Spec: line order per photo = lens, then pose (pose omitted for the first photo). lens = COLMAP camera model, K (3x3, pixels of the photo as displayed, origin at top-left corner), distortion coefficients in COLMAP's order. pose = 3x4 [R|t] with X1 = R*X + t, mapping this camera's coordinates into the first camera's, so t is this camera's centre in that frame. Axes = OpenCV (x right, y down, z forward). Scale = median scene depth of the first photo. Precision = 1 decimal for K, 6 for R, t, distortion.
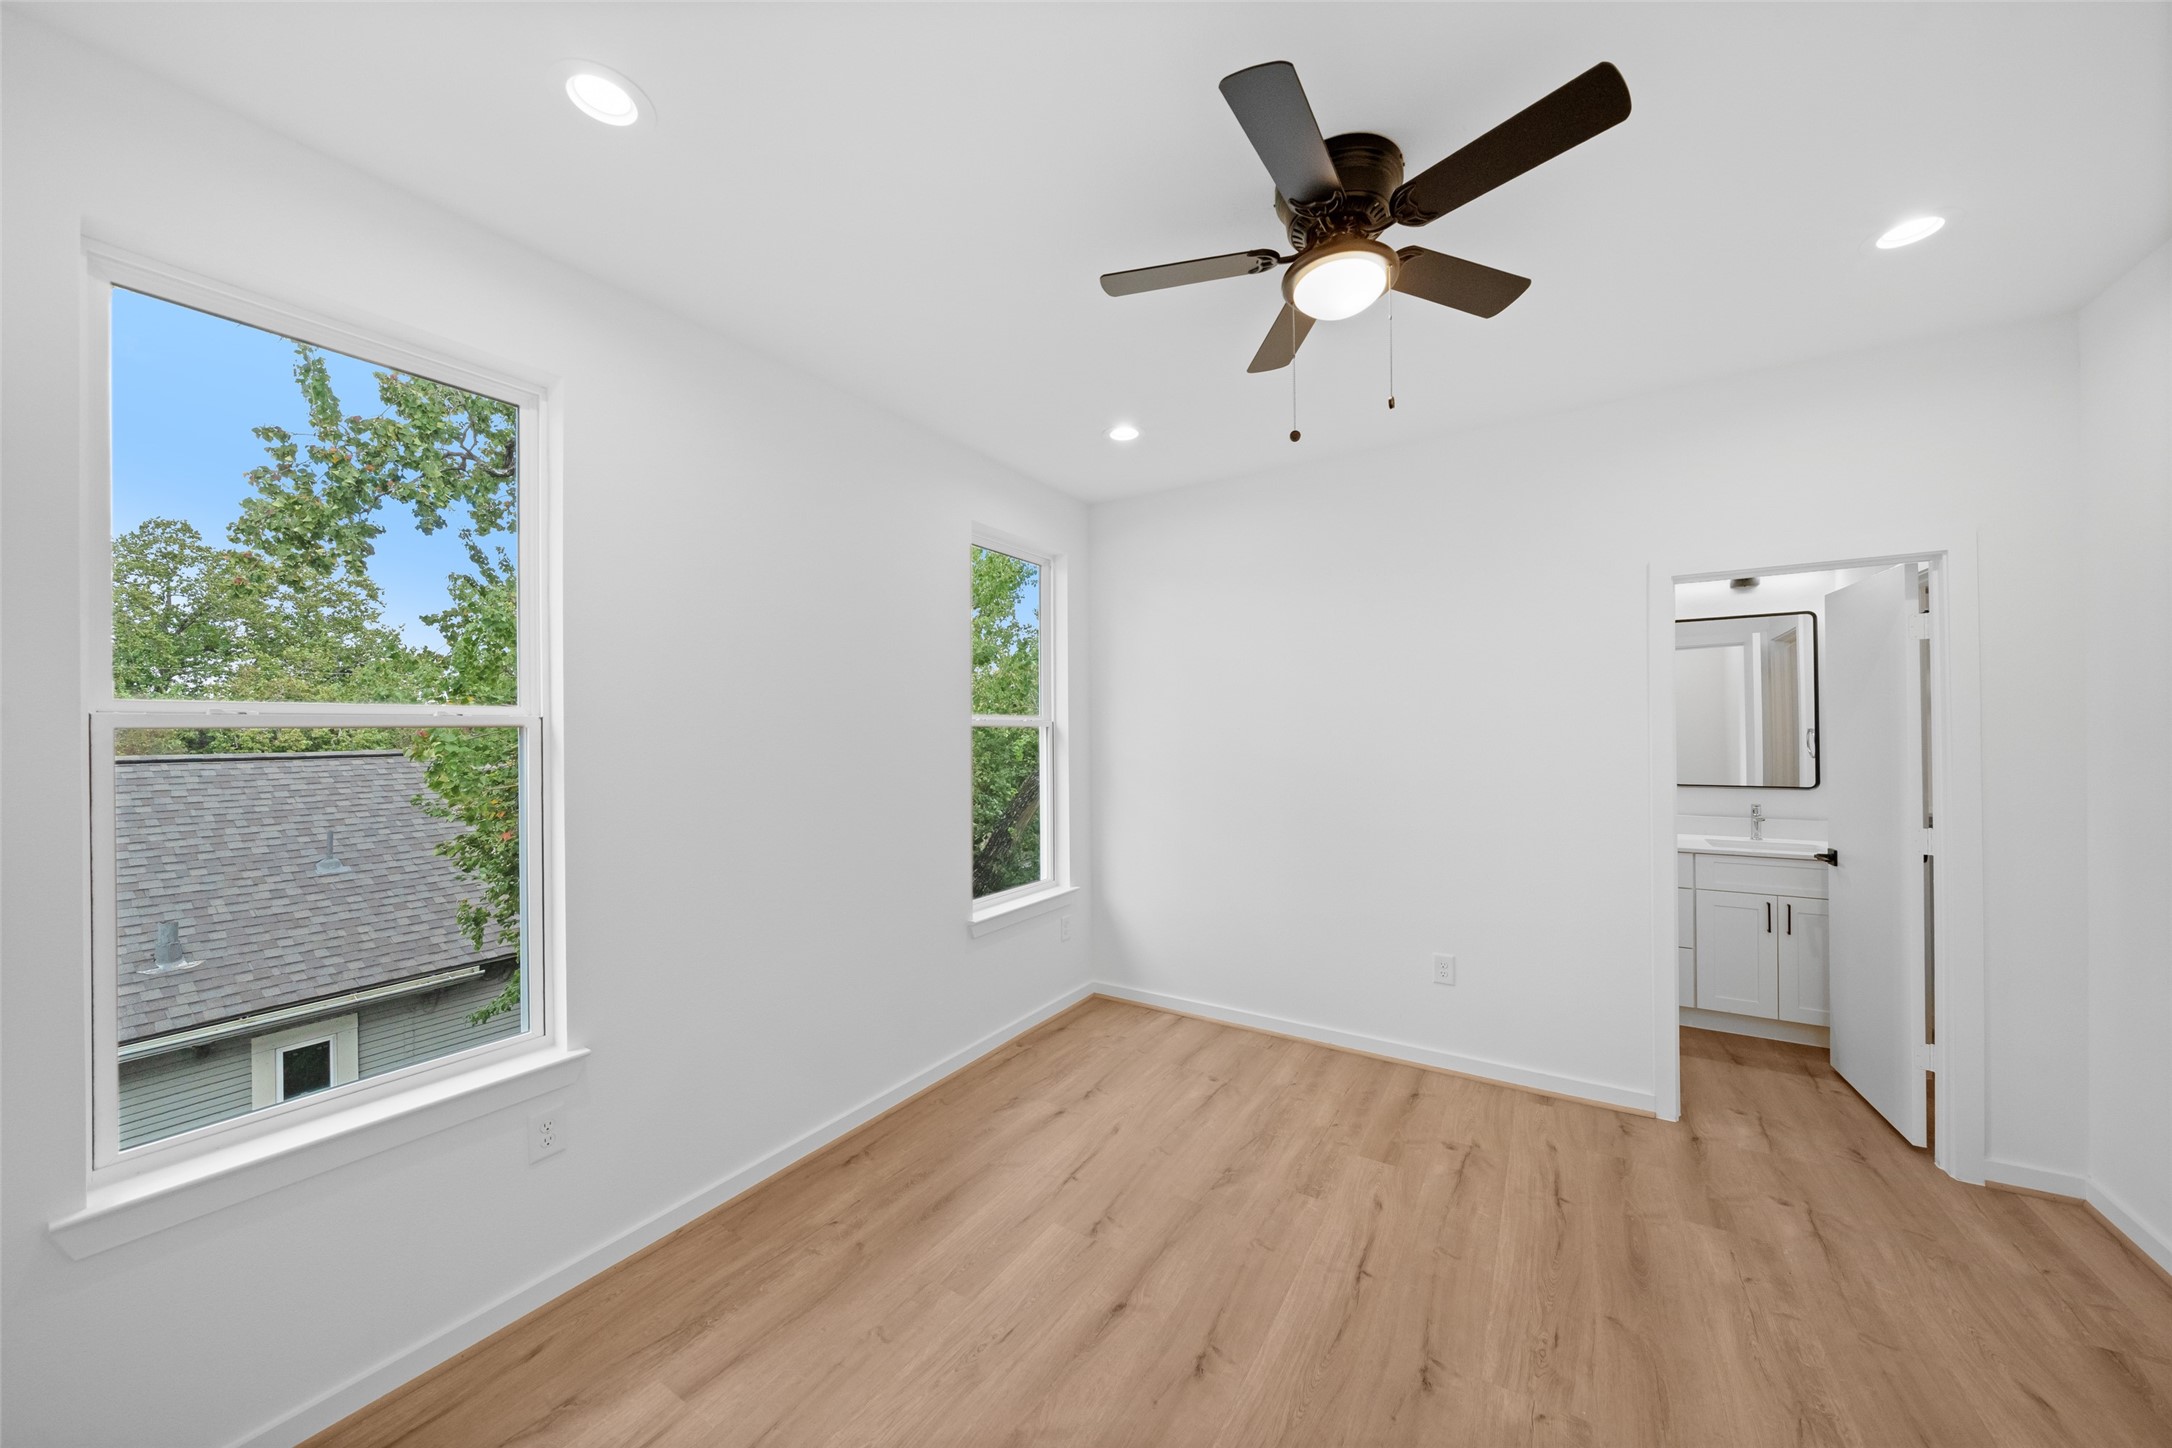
lens RADIAL K [[748.4, 0, 1093.9], [0, 748.4, 725.6], [0, 0, 1]] dist [-0.006901, -0.000355]
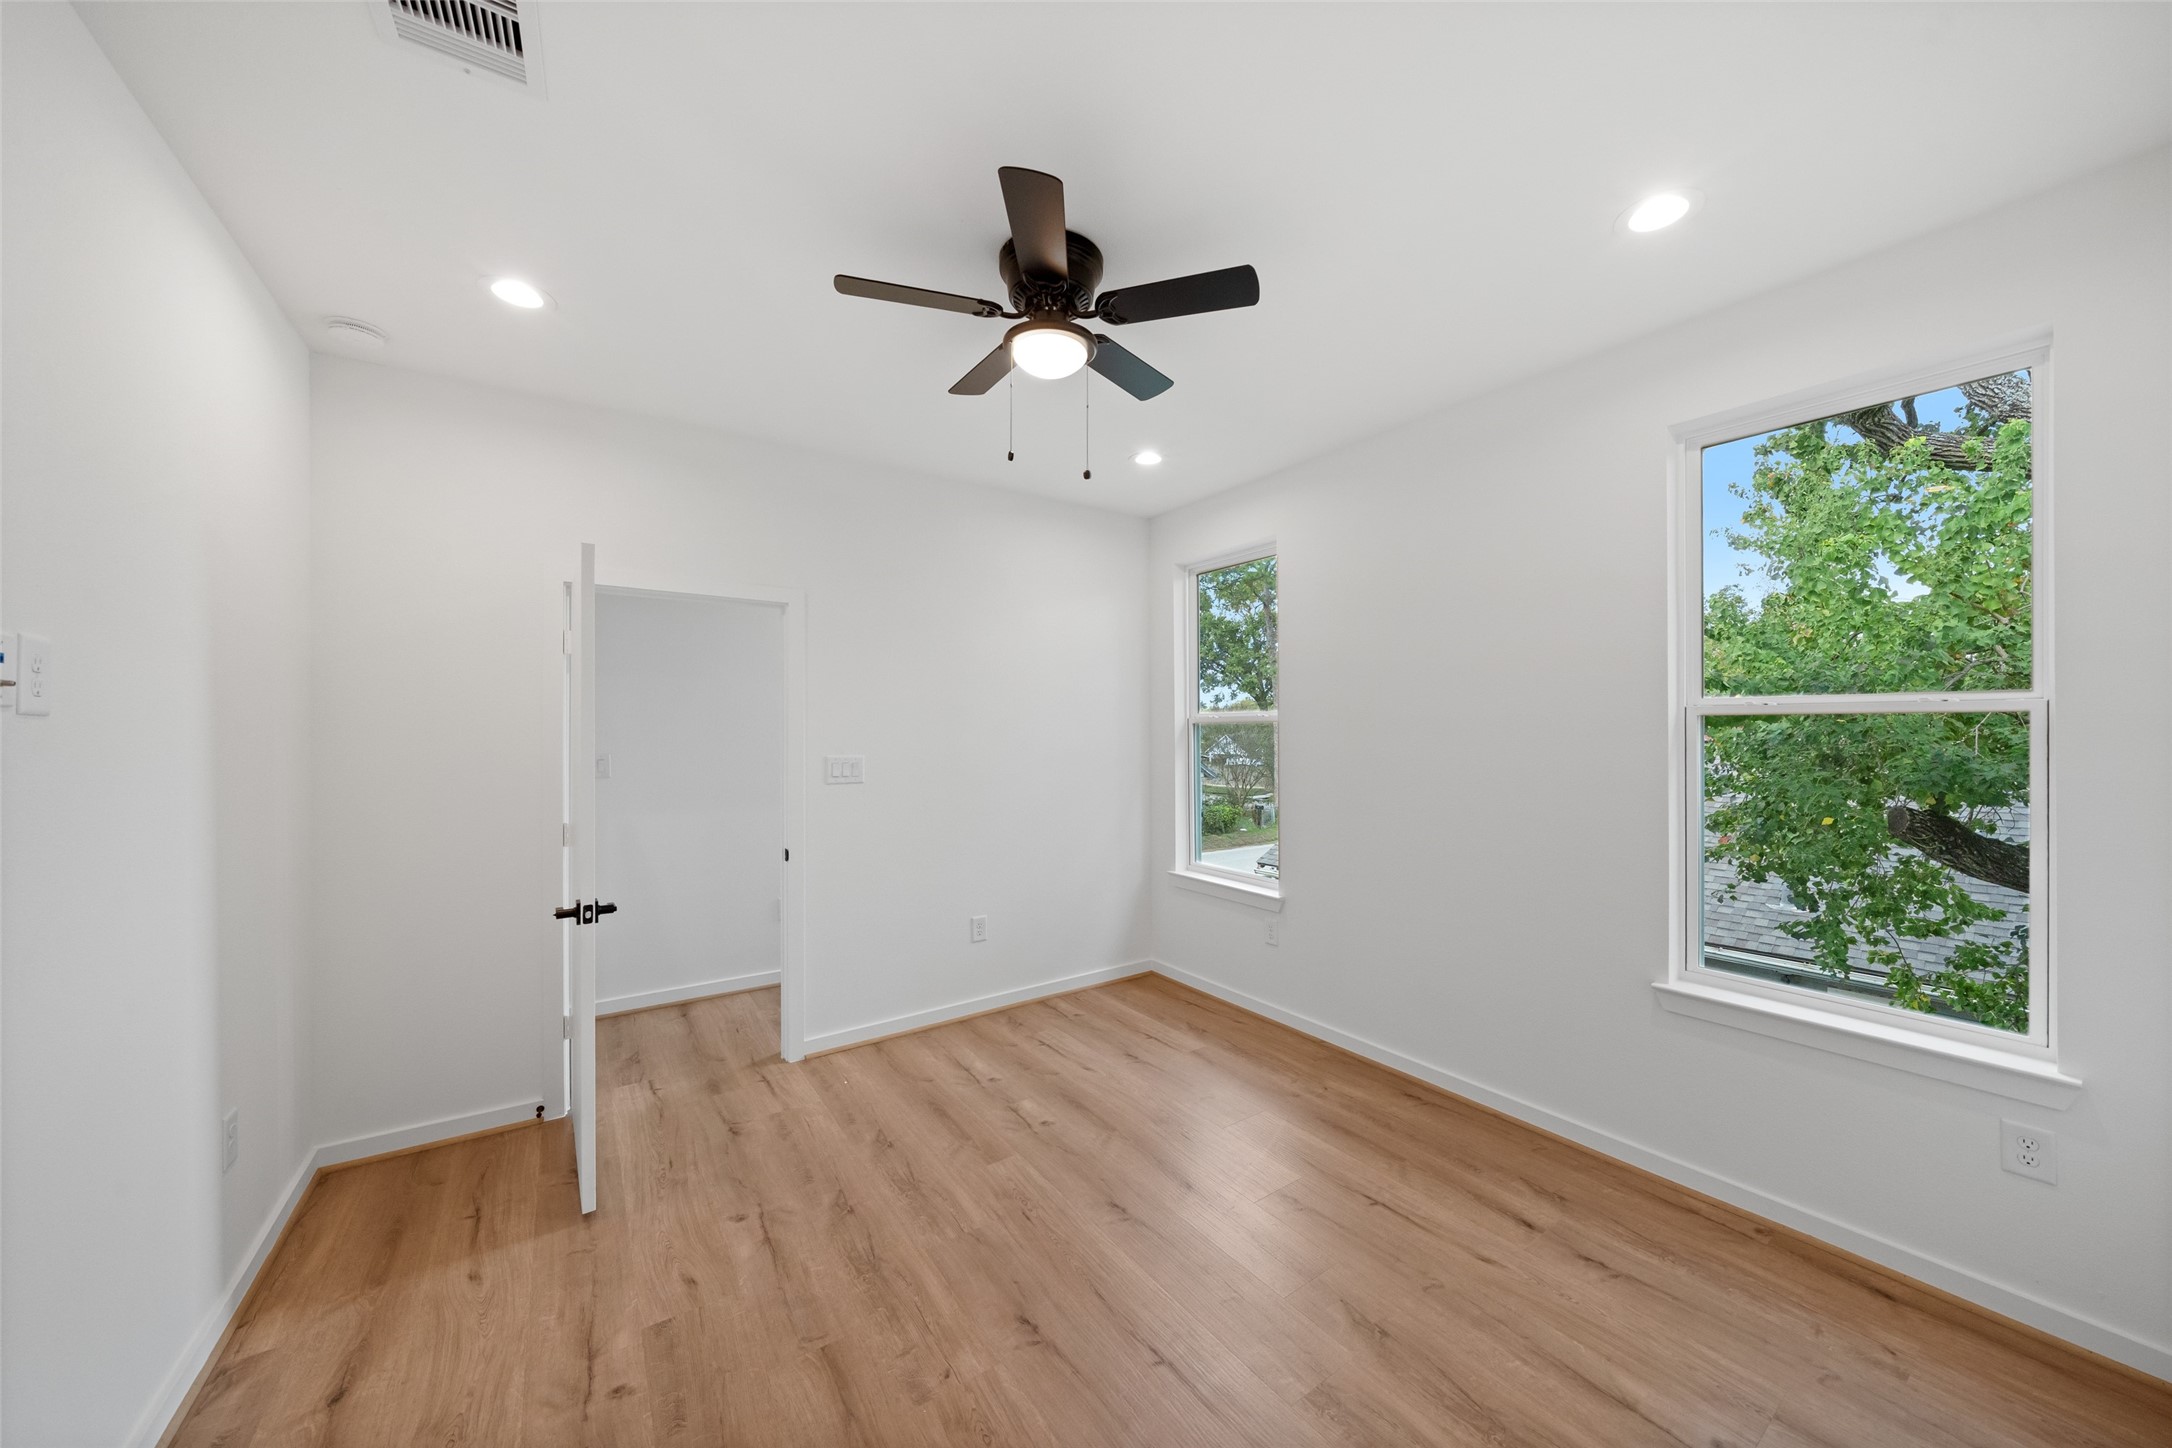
lens RADIAL K [[748.4, 0, 1084.5], [0, 748.4, 726.5], [0, 0, 1]] dist [-0.006901, -0.000355]
pose [[-0.396649, 0.007621, -0.917939, 1.020802], [0.011679, 0.999927, 0.003255, 0.002997], [0.917896, -0.009429, -0.396709, 1.100236]]
